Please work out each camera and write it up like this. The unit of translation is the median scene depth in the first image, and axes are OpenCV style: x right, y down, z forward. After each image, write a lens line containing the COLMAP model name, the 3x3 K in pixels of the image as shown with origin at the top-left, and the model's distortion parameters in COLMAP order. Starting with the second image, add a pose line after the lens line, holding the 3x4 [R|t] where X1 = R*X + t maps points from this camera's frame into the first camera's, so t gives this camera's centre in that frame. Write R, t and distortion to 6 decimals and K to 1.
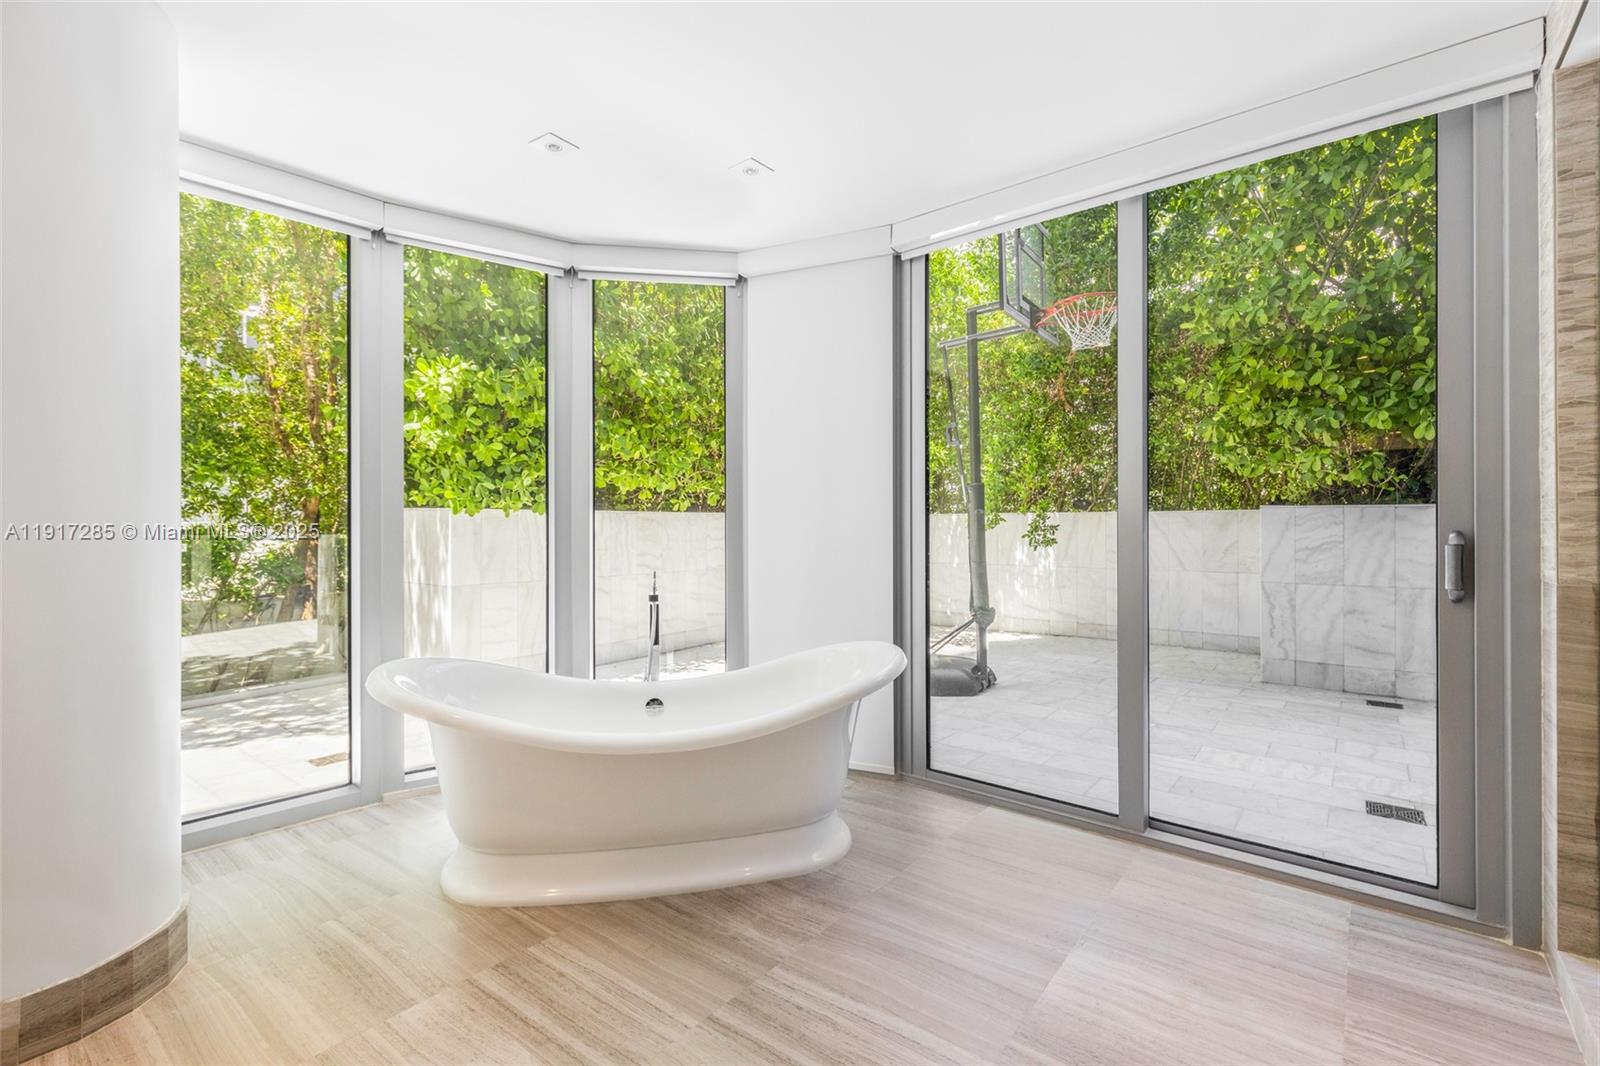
lens RADIAL K [[726.4, 0, 803.1], [0, 726.4, 528.7], [0, 0, 1]] dist [0.003447, -0.000661]
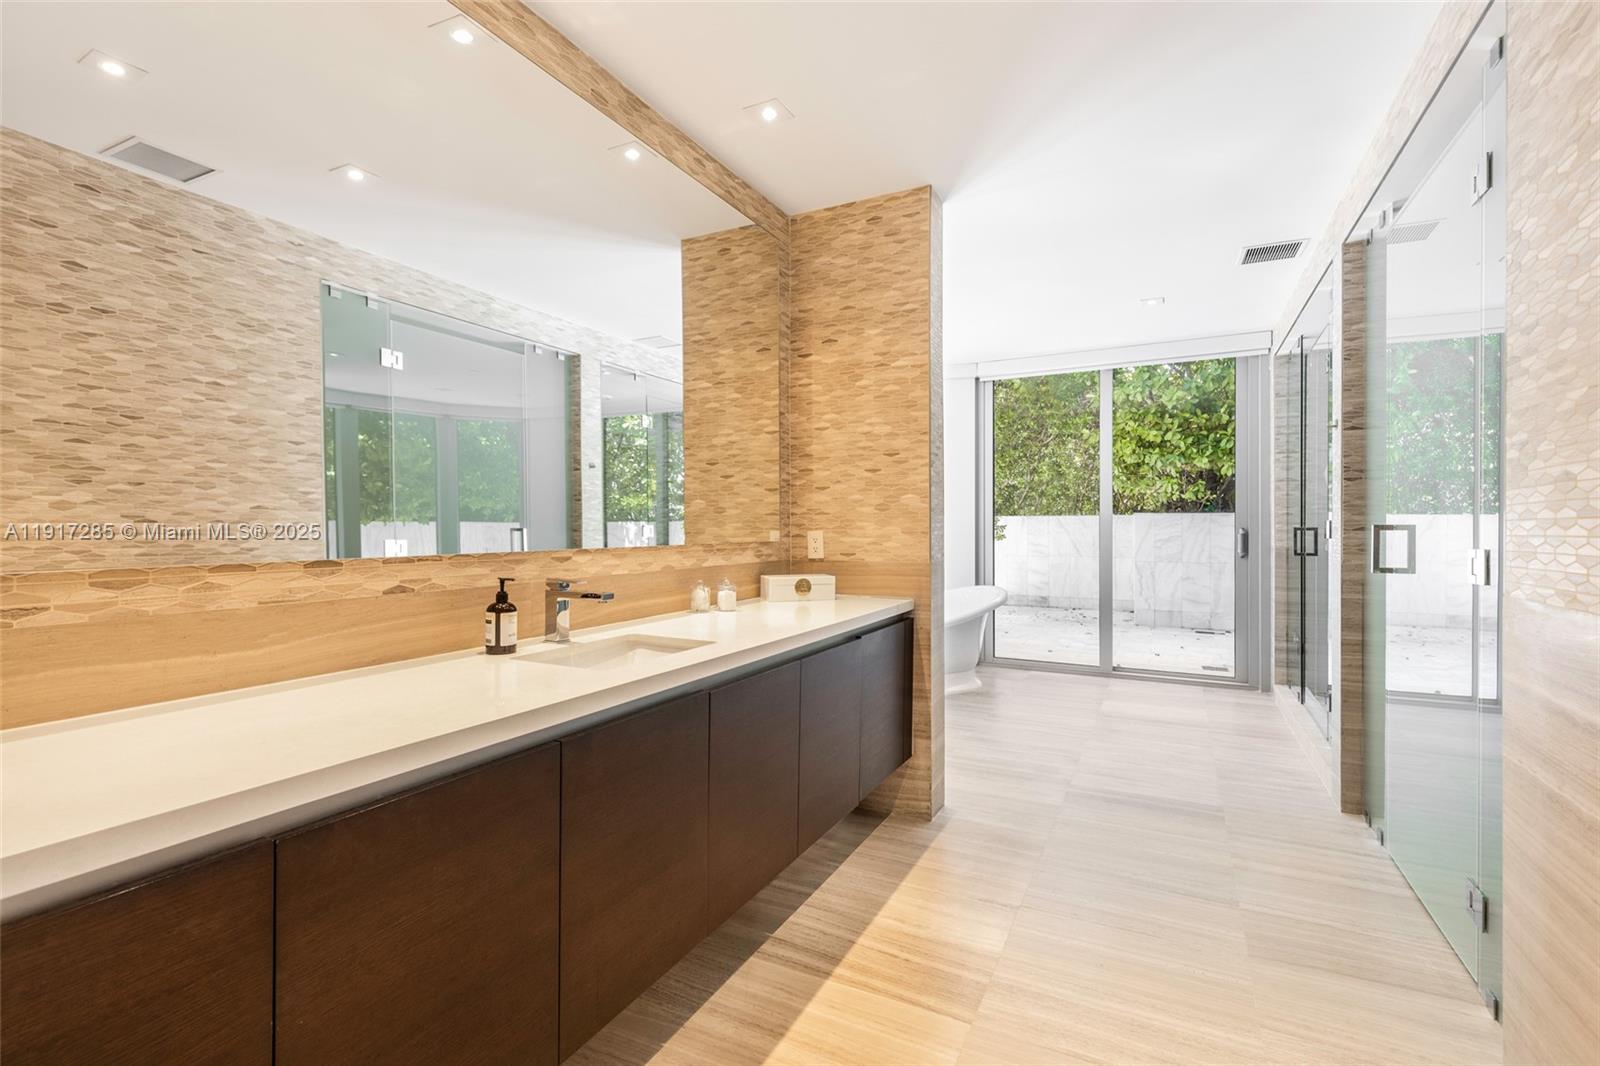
lens RADIAL K [[726.4, 0, 802.5], [0, 726.4, 533.5], [0, 0, 1]] dist [0.003447, -0.000661]
pose [[0.982656, -0.002753, 0.185417, -0.415489], [0.001644, 0.999980, 0.006133, 0.001633], [-0.185430, -0.005721, 0.982641, -0.464861]]
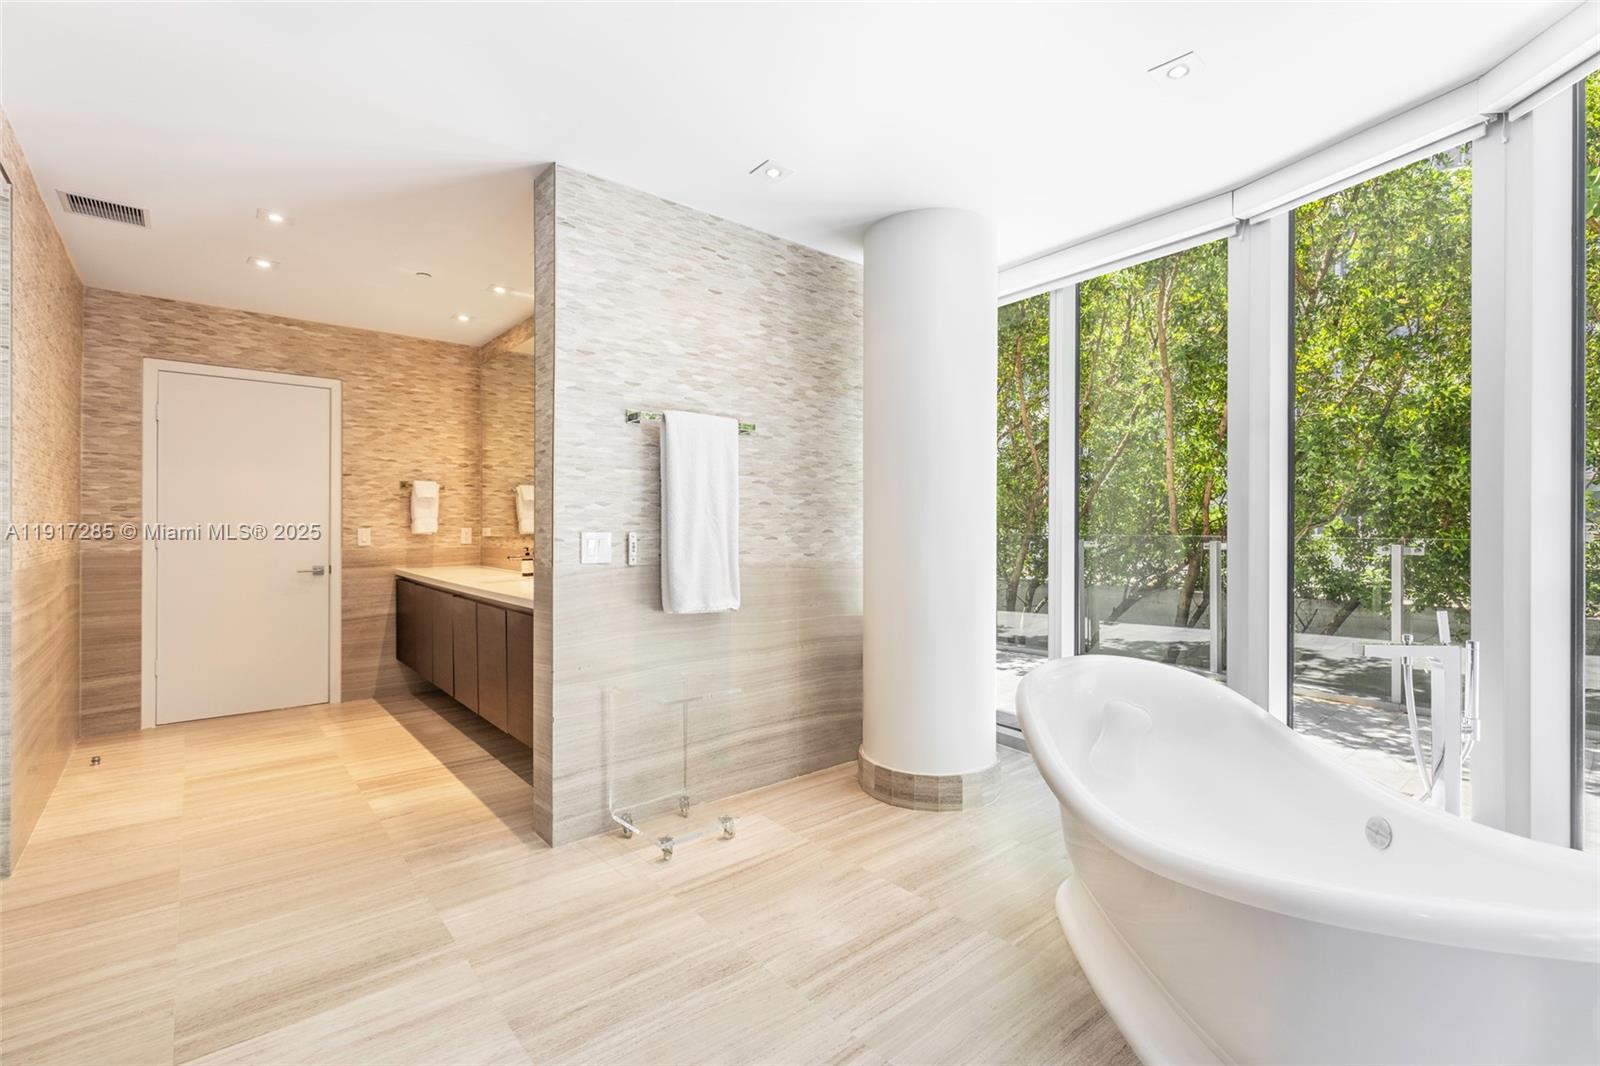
lens RADIAL K [[726.4, 0, 807.3], [0, 726.4, 525.3], [0, 0, 1]] dist [0.003447, -0.000661]
pose [[-0.206620, 0.002911, -0.978417, 0.292924], [-0.006255, 0.999971, 0.004296, -0.006200], [0.978401, 0.007008, -0.206596, 0.399114]]
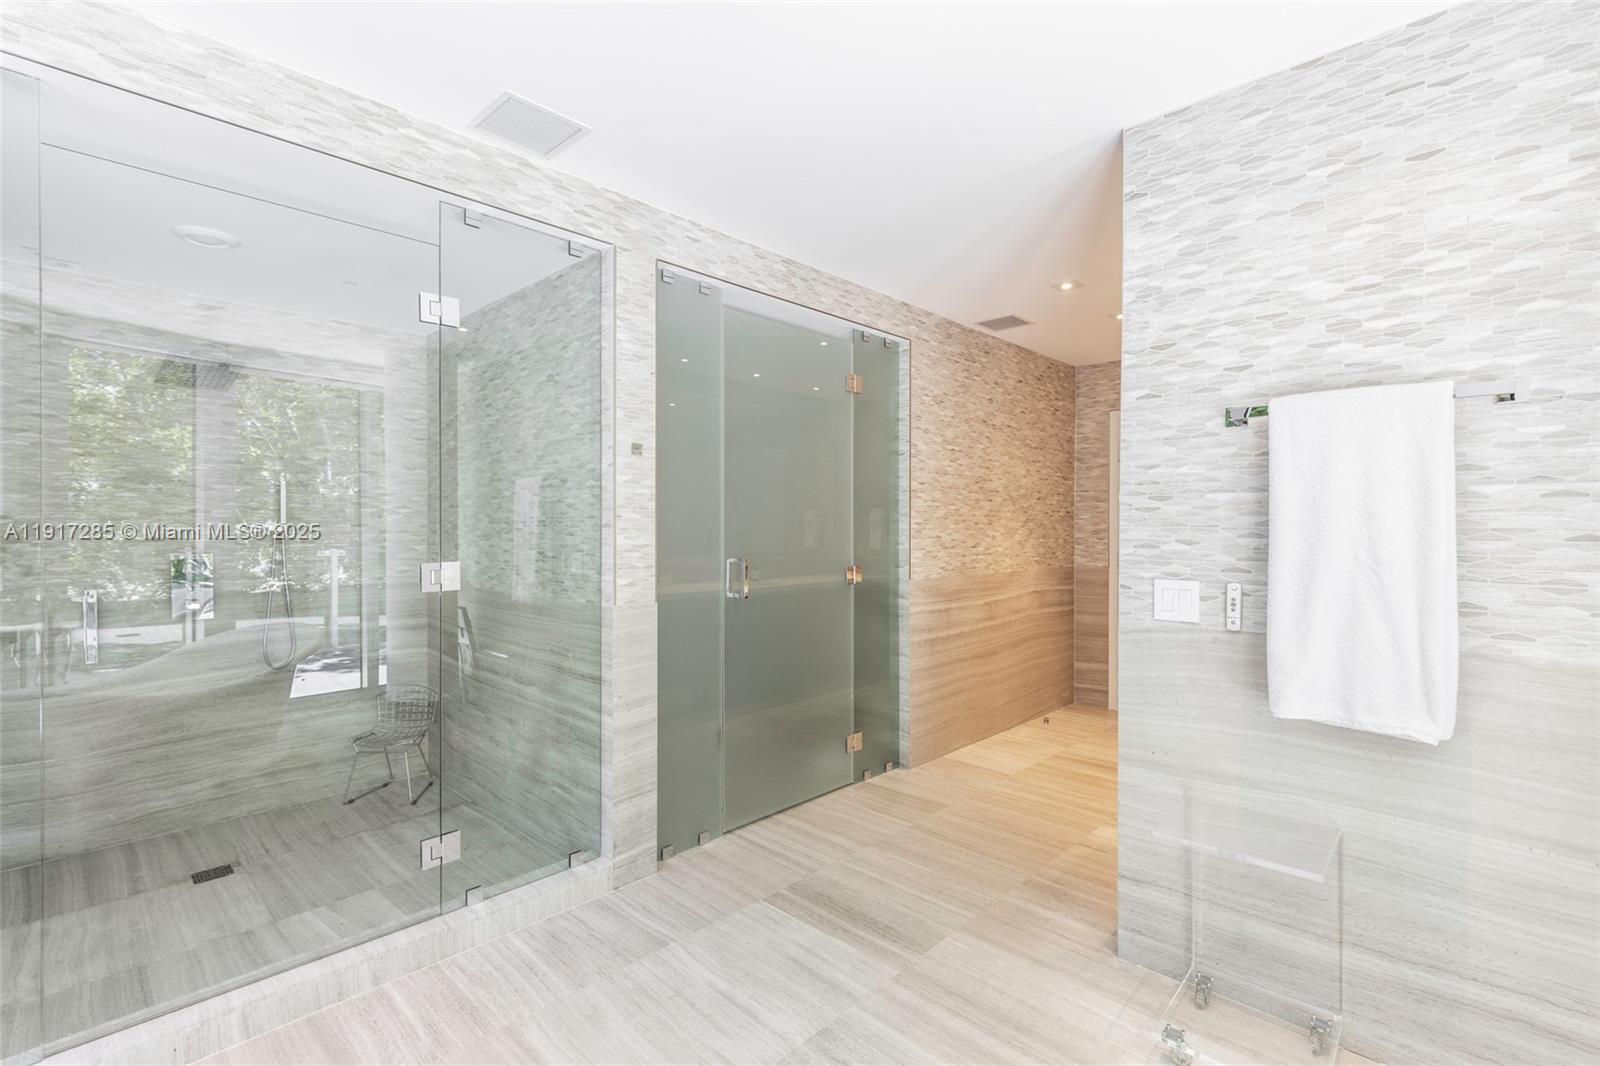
lens RADIAL K [[726.4, 0, 797.3], [0, 726.4, 528.1], [0, 0, 1]] dist [0.003447, -0.000661]
pose [[-0.993161, 0.004494, 0.116669, -0.046019], [0.005026, 0.999978, 0.004269, -0.030163], [-0.116648, 0.004827, -0.993162, 0.568433]]
